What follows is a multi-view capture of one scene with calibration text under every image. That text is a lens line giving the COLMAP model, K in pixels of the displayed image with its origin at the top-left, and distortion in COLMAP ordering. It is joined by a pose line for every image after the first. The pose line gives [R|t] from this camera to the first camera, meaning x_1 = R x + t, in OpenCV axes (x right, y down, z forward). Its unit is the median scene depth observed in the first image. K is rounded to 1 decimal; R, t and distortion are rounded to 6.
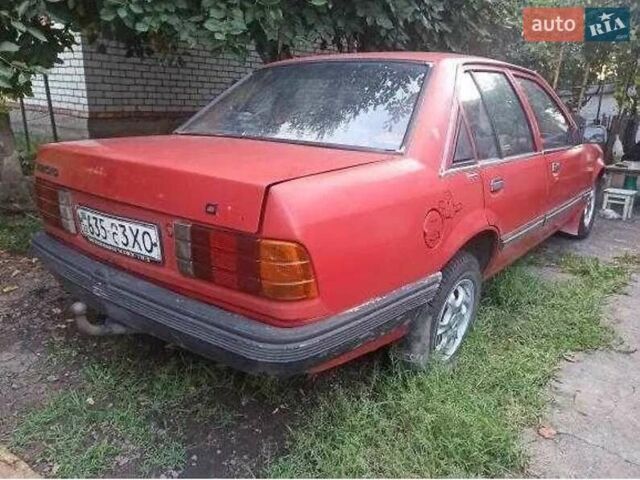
lens RADIAL K [[488.9, 0, 320.0], [0, 488.9, 240.0], [0, 0, 1]] dist [0.104831, -0.151111]
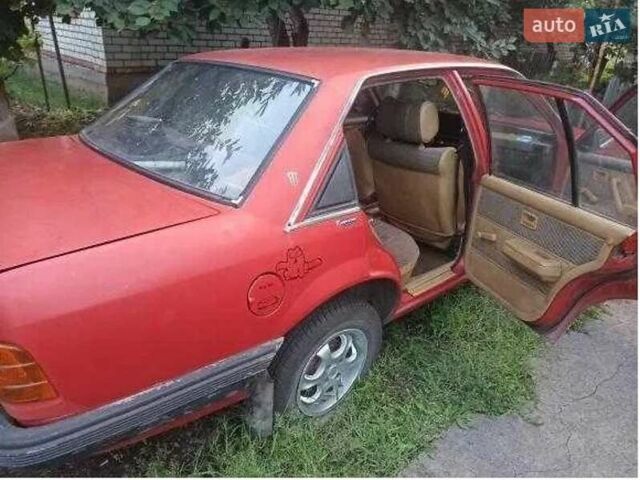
lens RADIAL K [[484.4, 0, 320.0], [0, 484.4, 240.0], [0, 0, 1]] dist [0.032417, -0.002666]
pose [[0.987676, 0.075149, -0.137294, 0.397870], [-0.057000, 0.989656, 0.131651, -0.217115], [0.145767, -0.122202, 0.981743, 0.166711]]
